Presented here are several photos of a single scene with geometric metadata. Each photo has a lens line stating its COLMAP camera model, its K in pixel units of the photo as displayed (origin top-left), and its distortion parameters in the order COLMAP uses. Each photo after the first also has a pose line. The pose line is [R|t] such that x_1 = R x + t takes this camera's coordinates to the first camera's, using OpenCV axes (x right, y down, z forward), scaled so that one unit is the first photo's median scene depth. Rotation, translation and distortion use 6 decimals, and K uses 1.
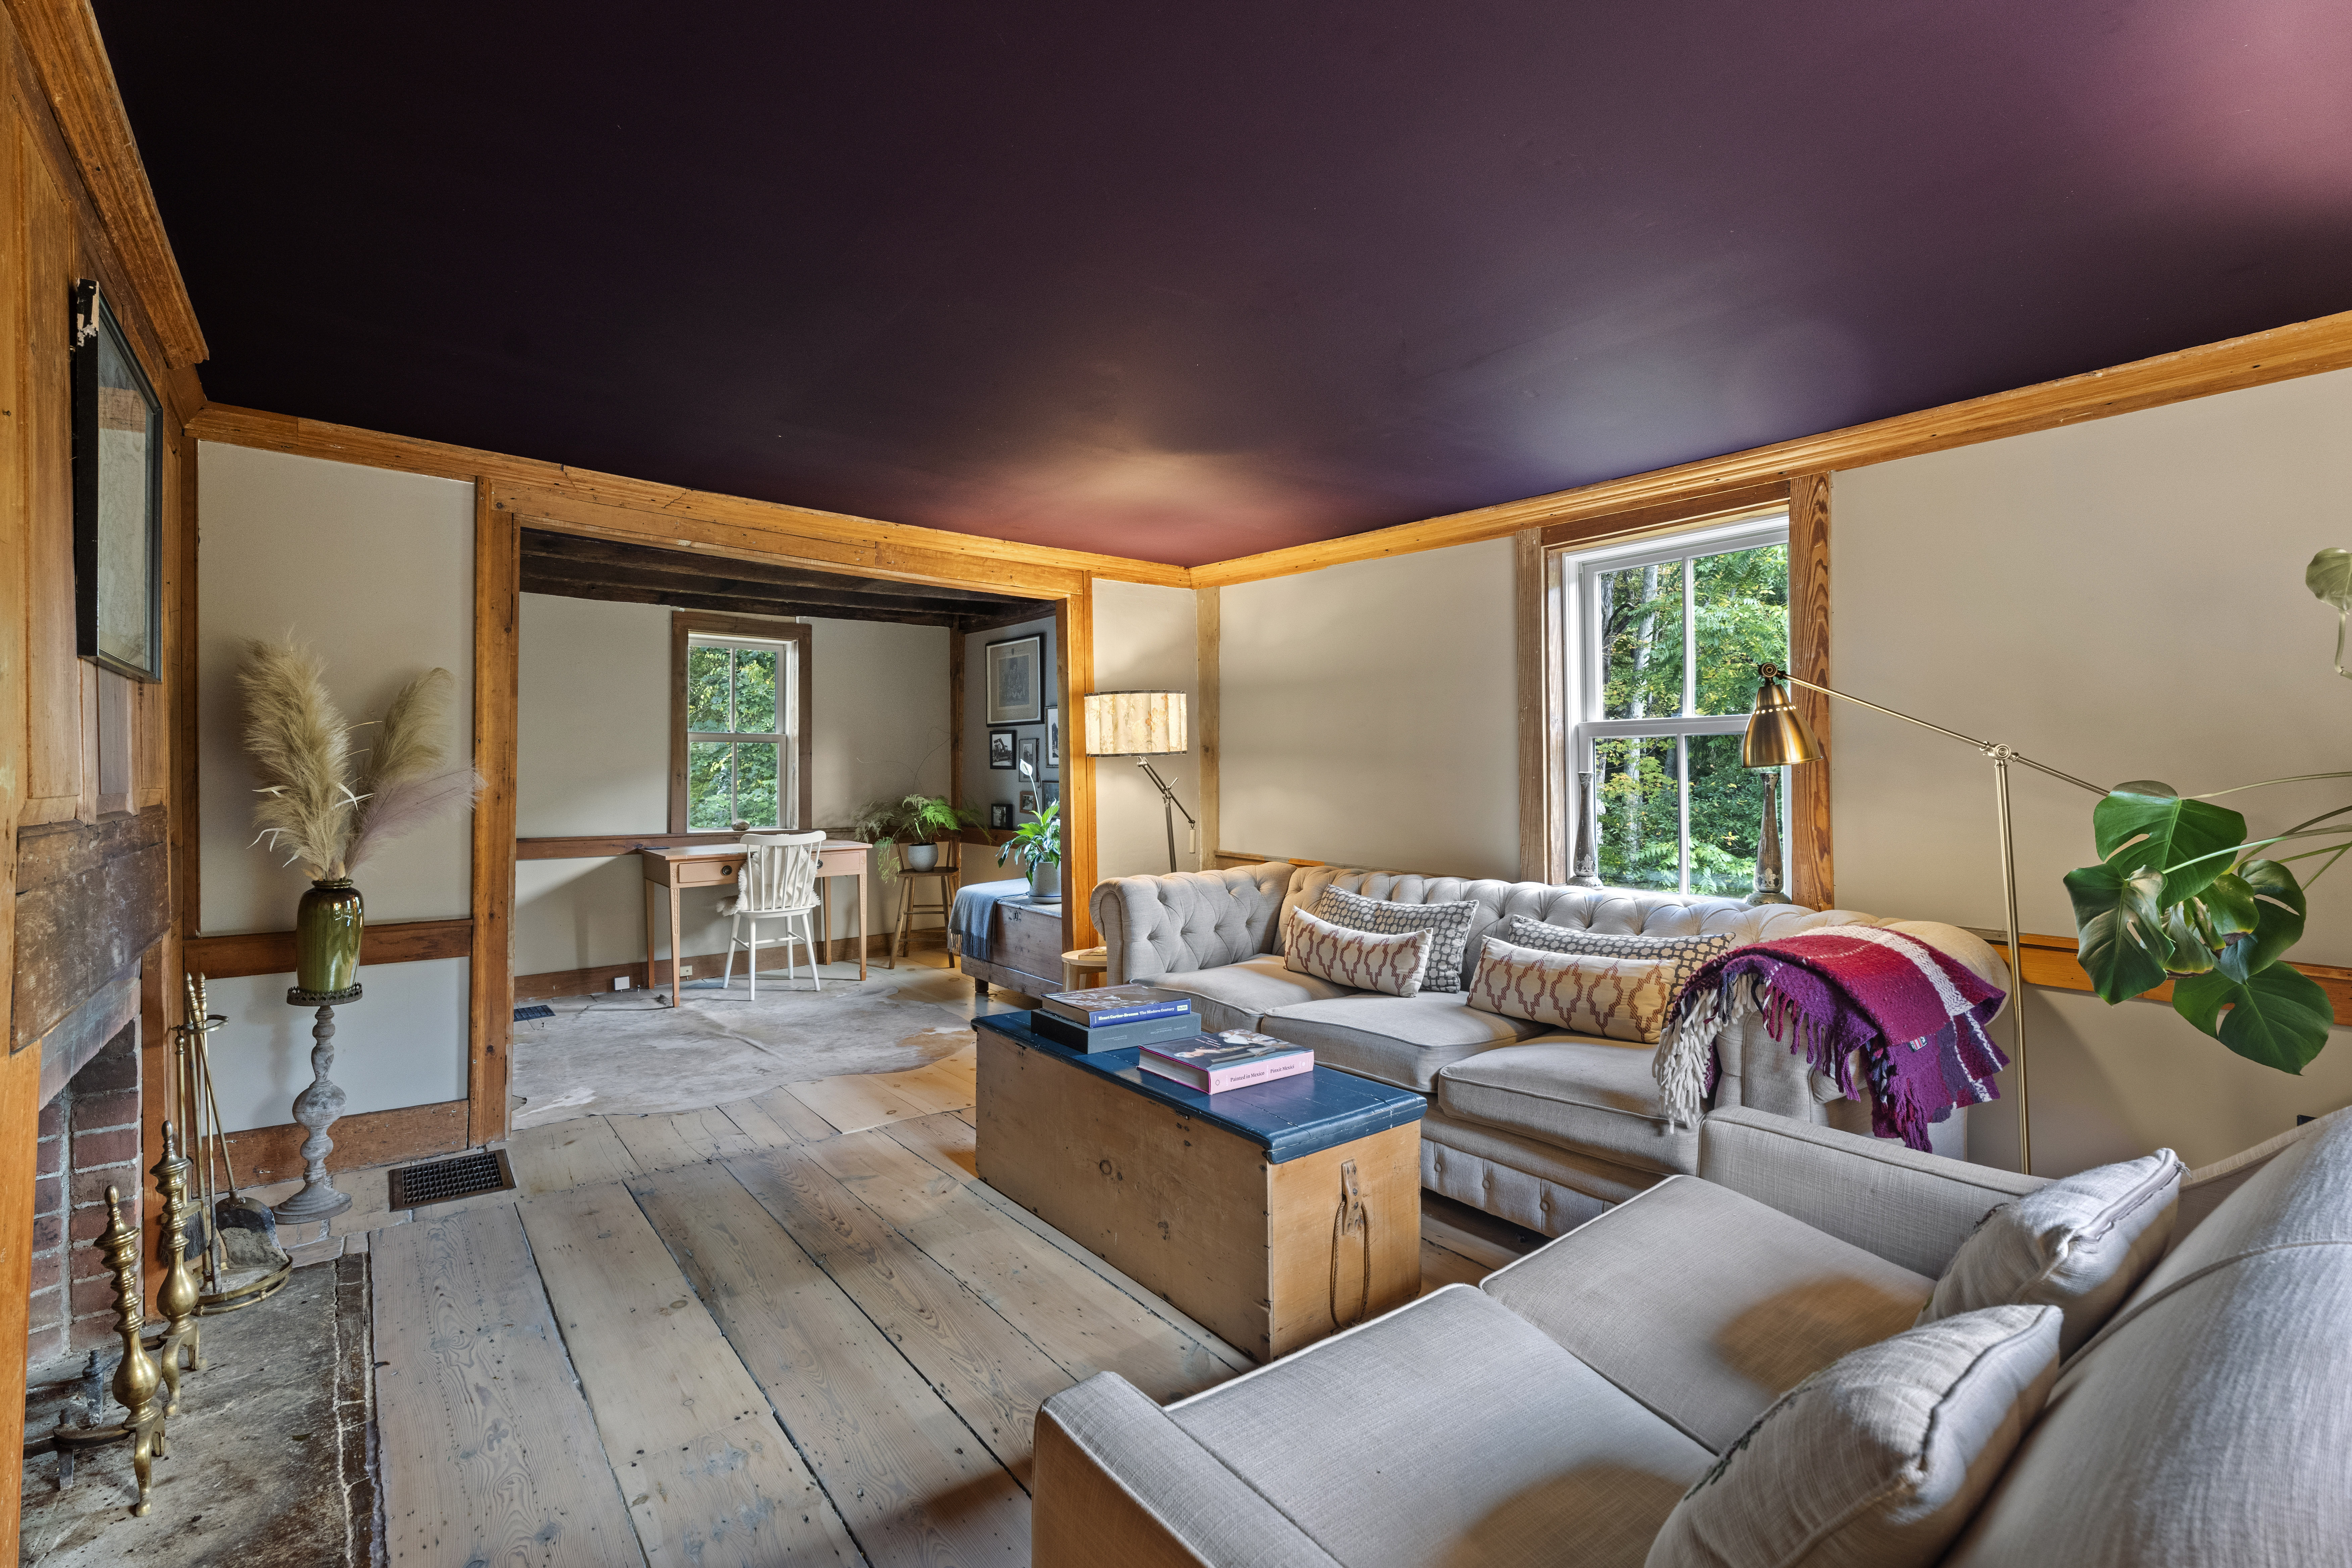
lens RADIAL K [[1043.3, 0, 1175.6], [0, 1043.3, 770.1], [0, 0, 1]] dist [0.003670, 0.000303]
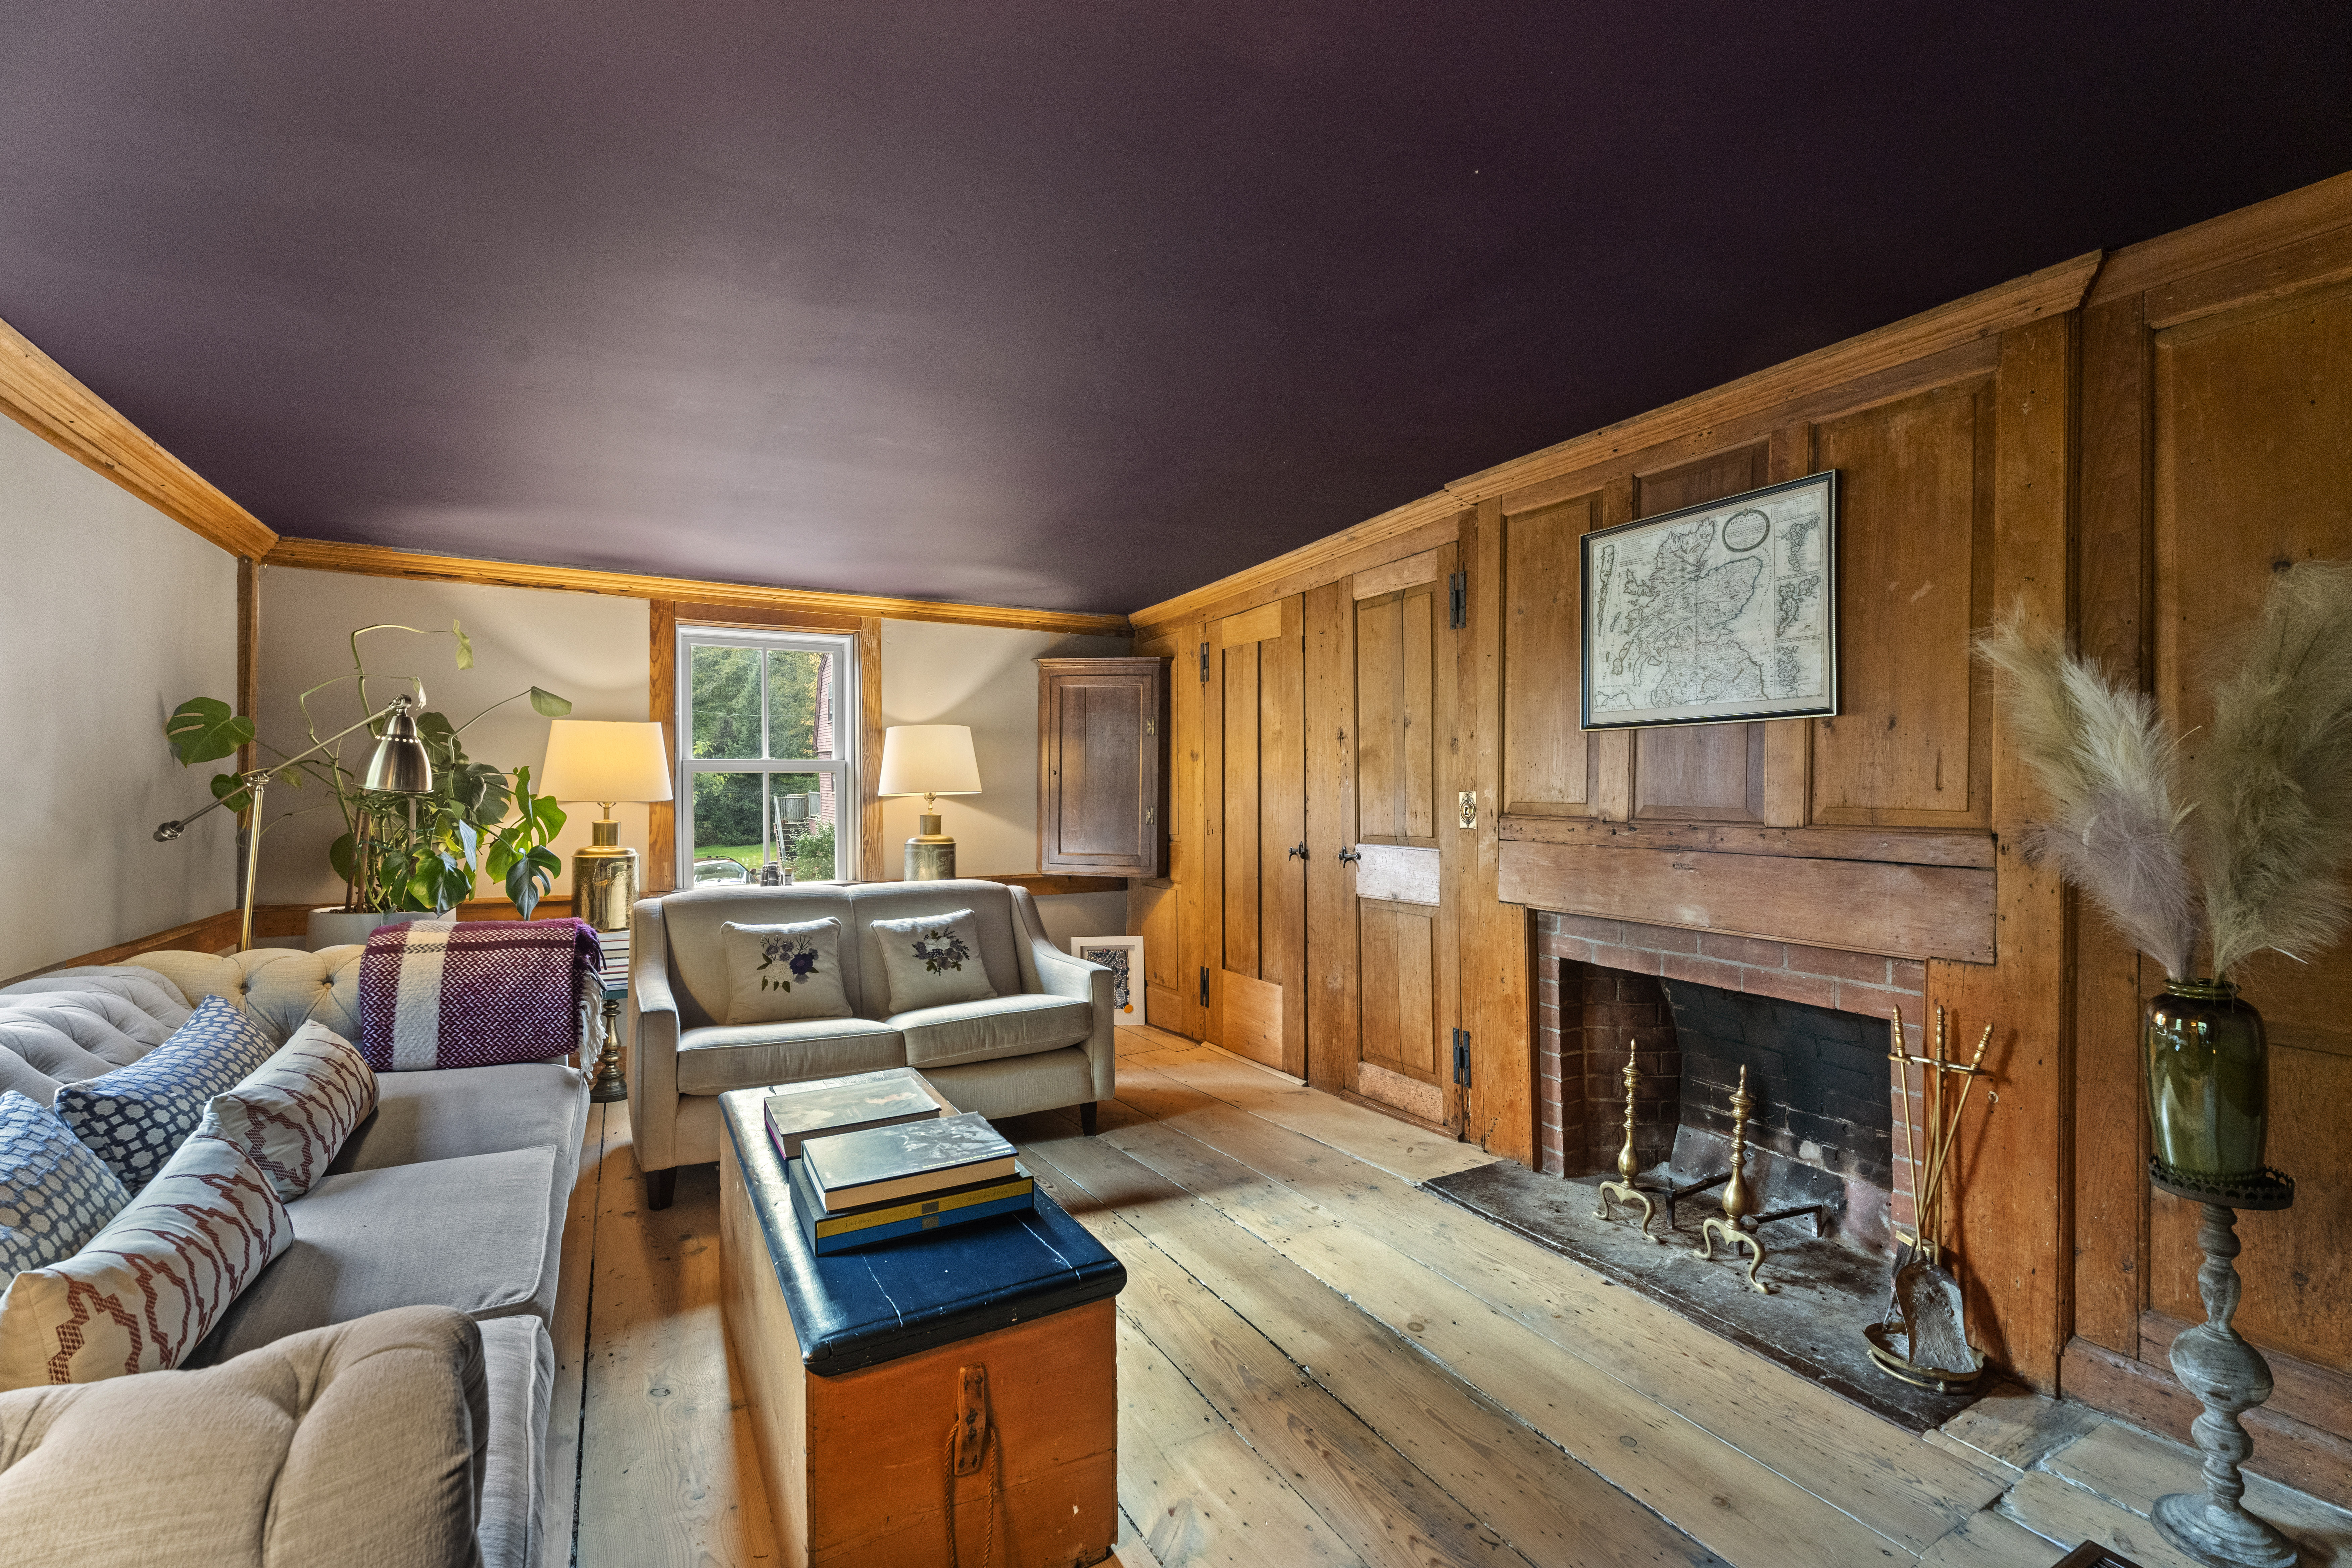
lens RADIAL K [[1043.3, 0, 1172.5], [0, 1043.3, 788.0], [0, 0, 1]] dist [0.003670, 0.000303]
pose [[-0.987419, 0.001542, 0.158119, -0.281257], [0.001966, 0.999995, 0.002523, -0.004930], [-0.158114, 0.002802, -0.987417, 1.406553]]
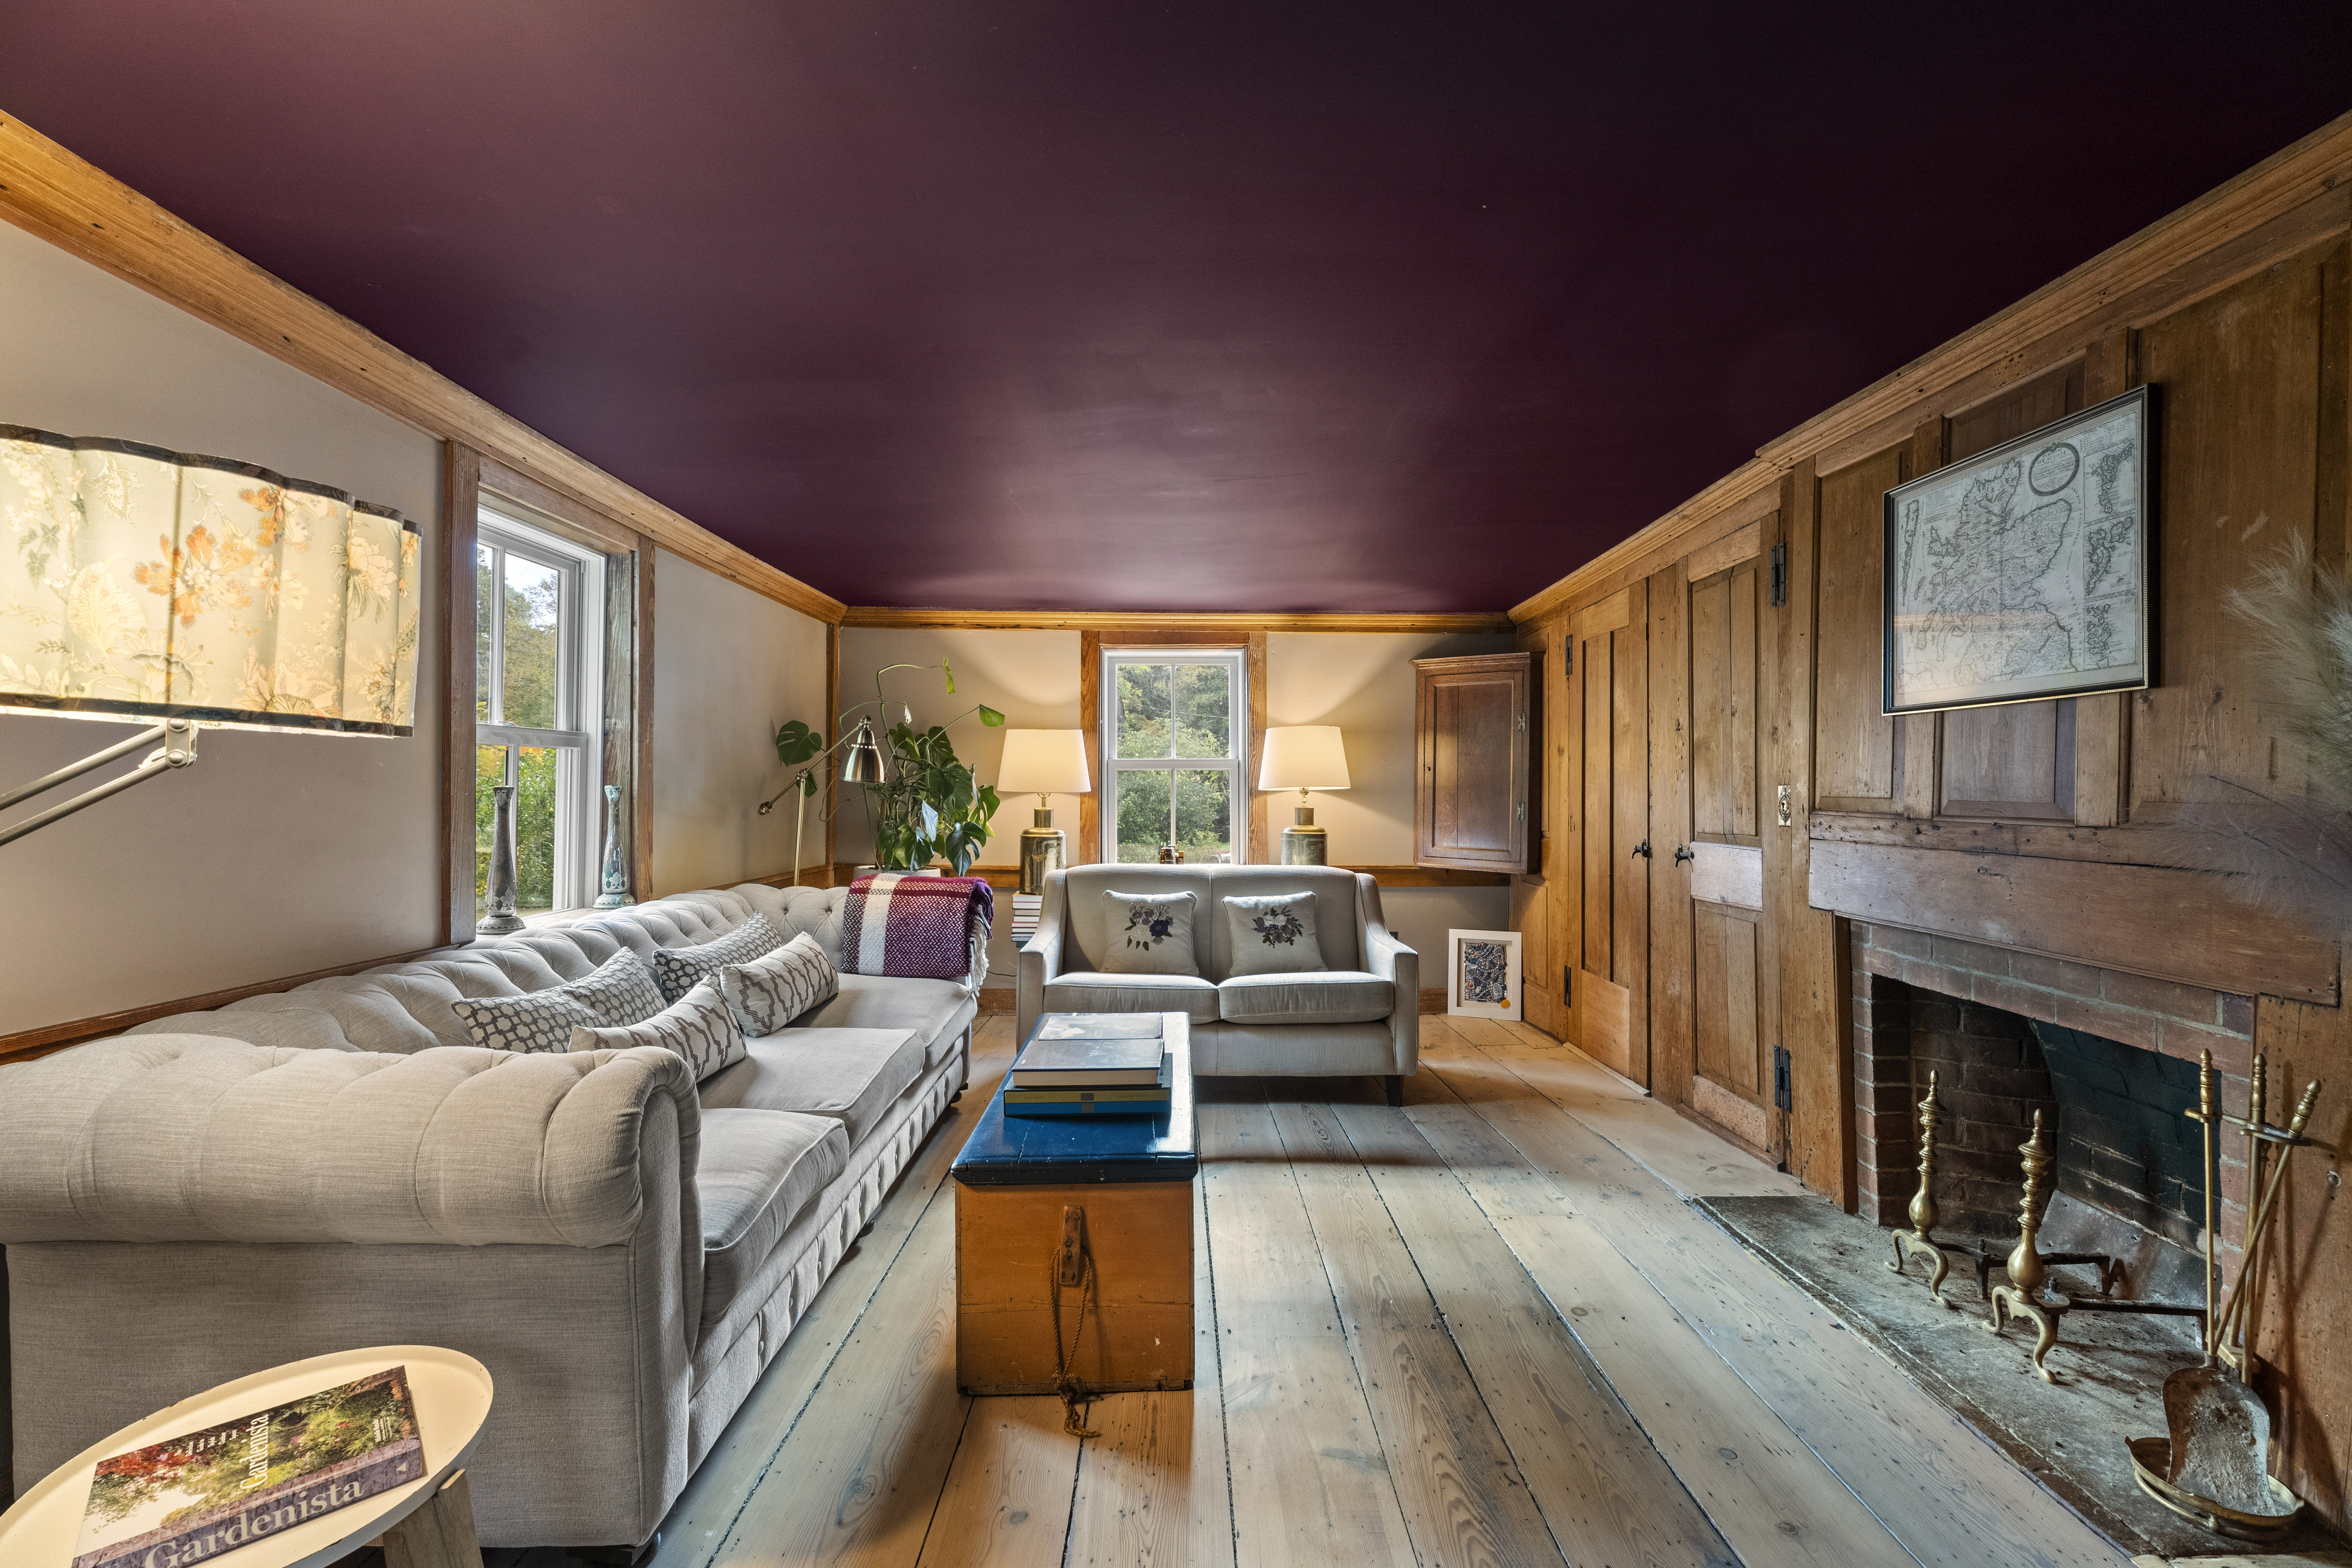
lens RADIAL K [[1043.3, 0, 1172.4], [0, 1043.3, 790.8], [0, 0, 1]] dist [0.003670, 0.000303]
pose [[-0.791571, -0.003043, 0.611069, -0.542114], [-0.000165, 0.999989, 0.004766, 0.002244], [-0.611077, 0.003671, -0.791563, 1.417940]]
